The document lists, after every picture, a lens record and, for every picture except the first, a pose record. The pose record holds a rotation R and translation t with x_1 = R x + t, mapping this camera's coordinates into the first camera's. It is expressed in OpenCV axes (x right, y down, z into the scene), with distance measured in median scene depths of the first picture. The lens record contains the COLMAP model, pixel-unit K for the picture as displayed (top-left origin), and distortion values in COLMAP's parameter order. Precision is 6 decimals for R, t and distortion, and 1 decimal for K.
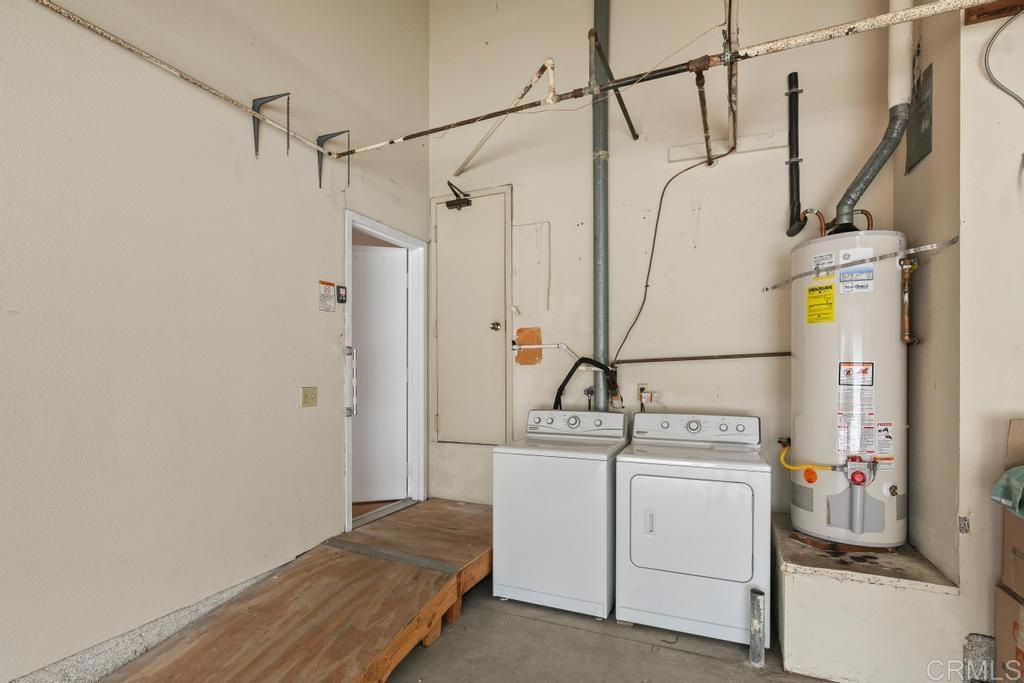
lens RADIAL K [[498.5, 0, 504.4], [0, 498.5, 363.2], [0, 0, 1]] dist [0.003058, -0.002837]
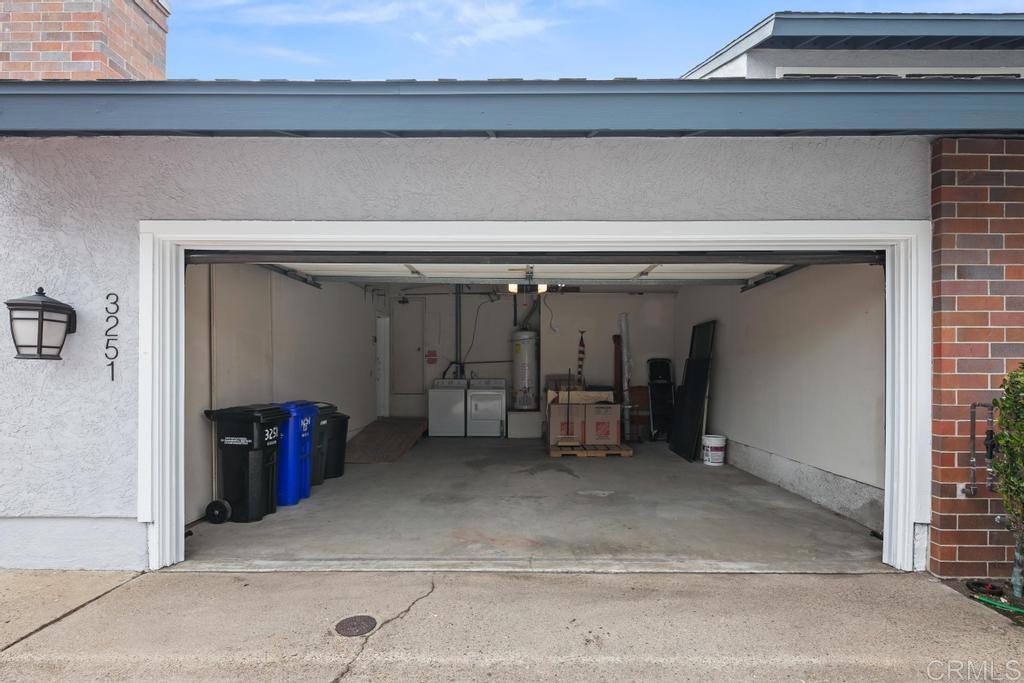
lens RADIAL K [[498.5, 0, 513.2], [0, 498.5, 352.1], [0, 0, 1]] dist [0.003058, -0.002837]
pose [[0.915364, 0.008622, 0.402535, -0.794662], [-0.002872, 0.999885, -0.014886, -0.026461], [-0.402617, 0.012470, 0.915284, -2.089948]]
